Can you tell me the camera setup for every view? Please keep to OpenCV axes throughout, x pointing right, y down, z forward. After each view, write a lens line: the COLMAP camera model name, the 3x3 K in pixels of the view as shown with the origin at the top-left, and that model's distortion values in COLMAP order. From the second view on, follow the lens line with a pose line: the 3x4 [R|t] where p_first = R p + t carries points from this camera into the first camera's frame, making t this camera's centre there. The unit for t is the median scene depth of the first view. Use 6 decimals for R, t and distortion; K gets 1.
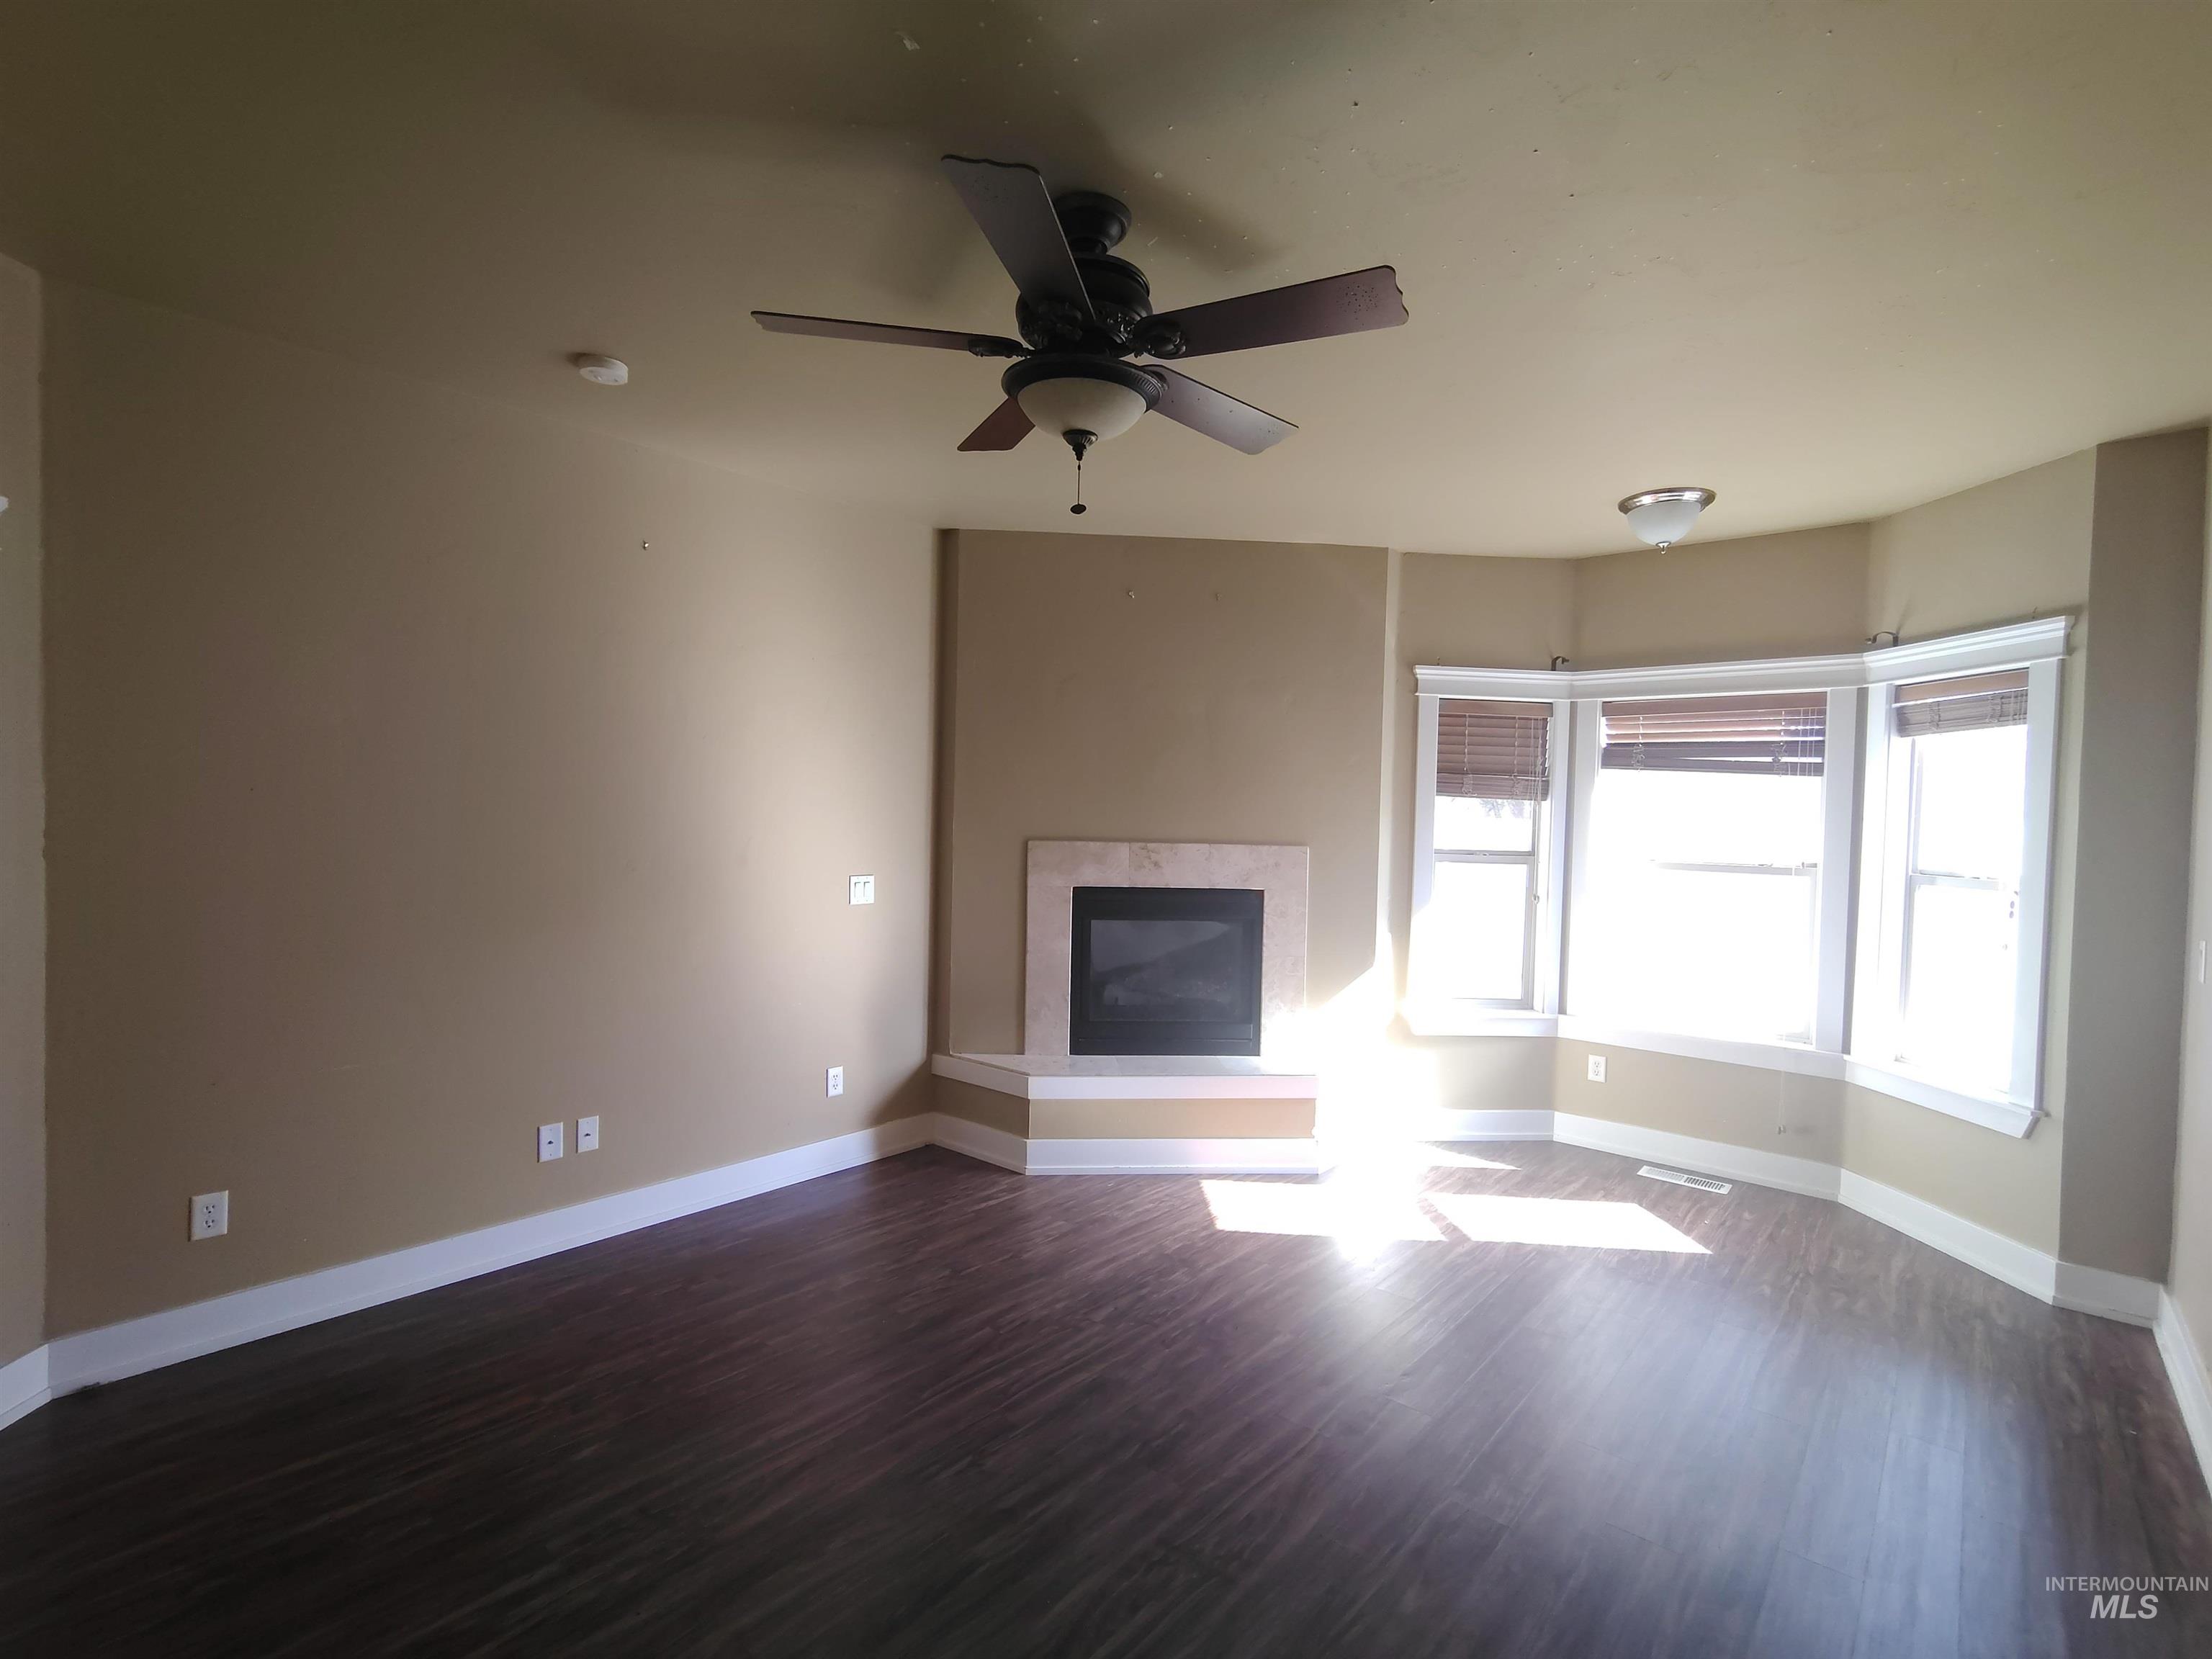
lens RADIAL K [[1034.5, 0, 1102.2], [0, 1034.5, 841.8], [0, 0, 1]] dist [-0.010712, 0.006180]
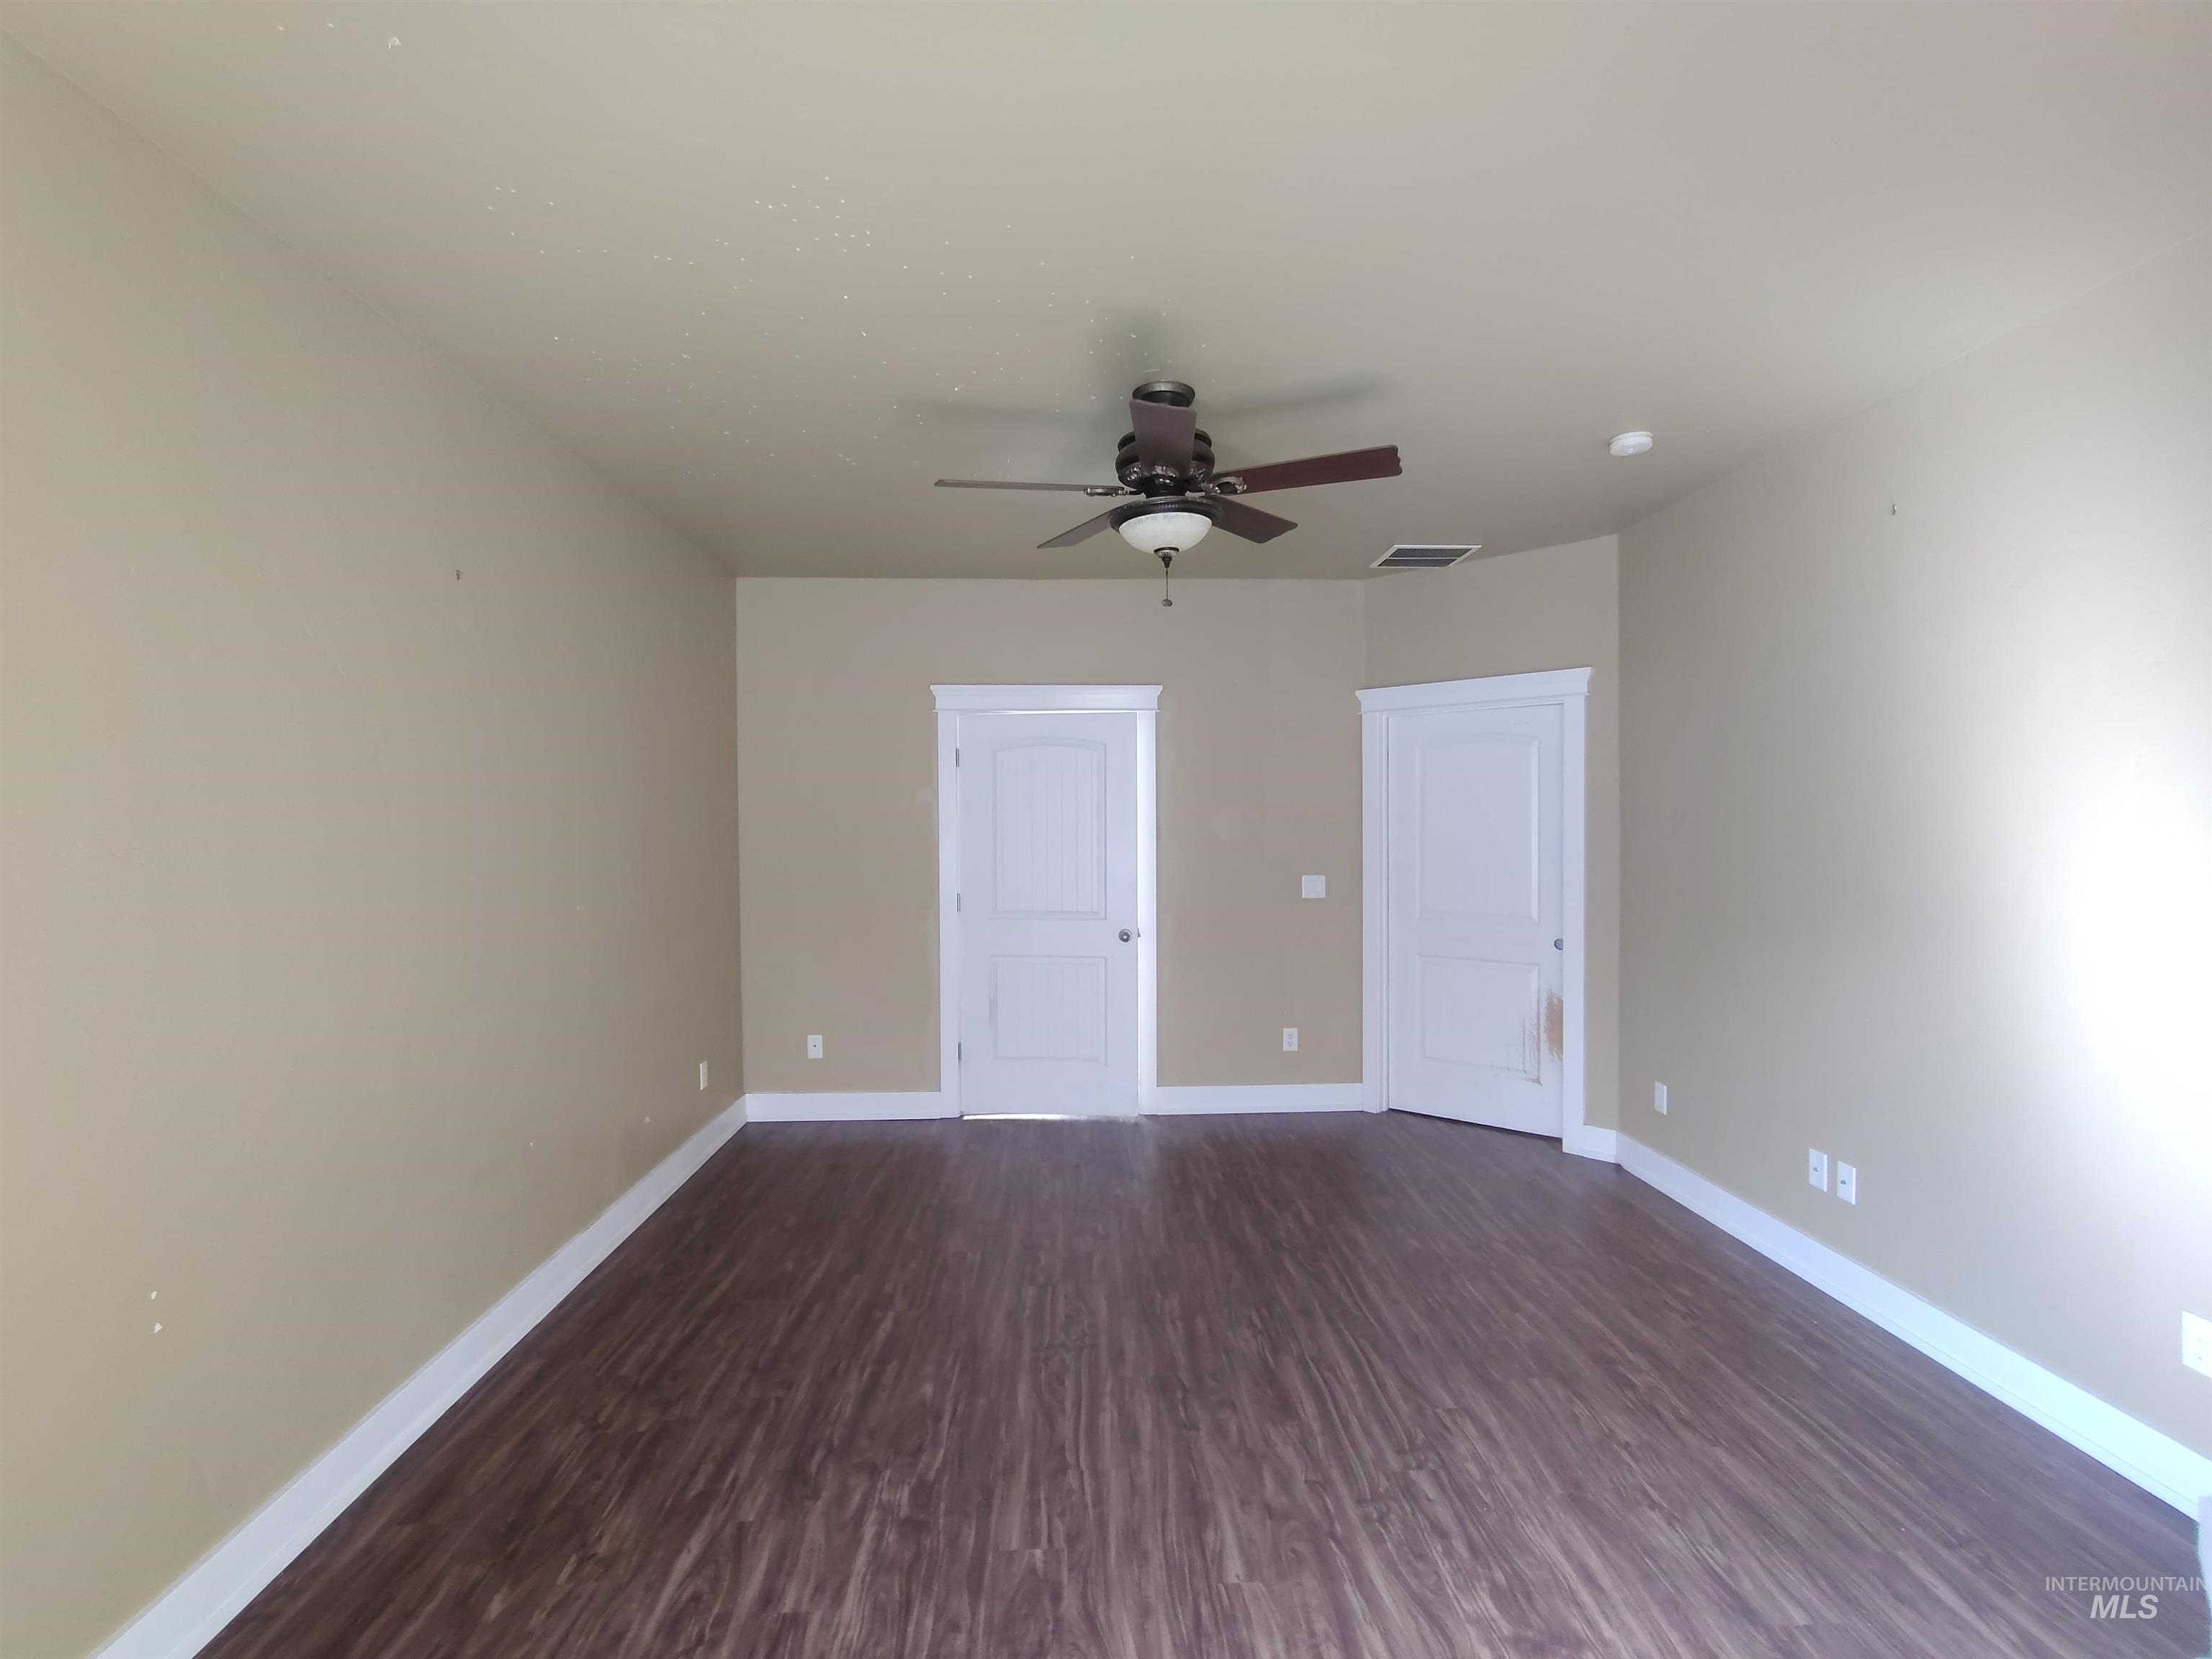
lens RADIAL K [[1034.5, 0, 1102.2], [0, 1034.5, 841.8], [0, 0, 1]] dist [-0.010712, 0.006180]
pose [[-0.731695, -0.000969, -0.681631, 0.691103], [-0.022234, 0.999501, 0.022446, -0.027580], [0.681269, 0.031579, -0.731351, 1.376246]]
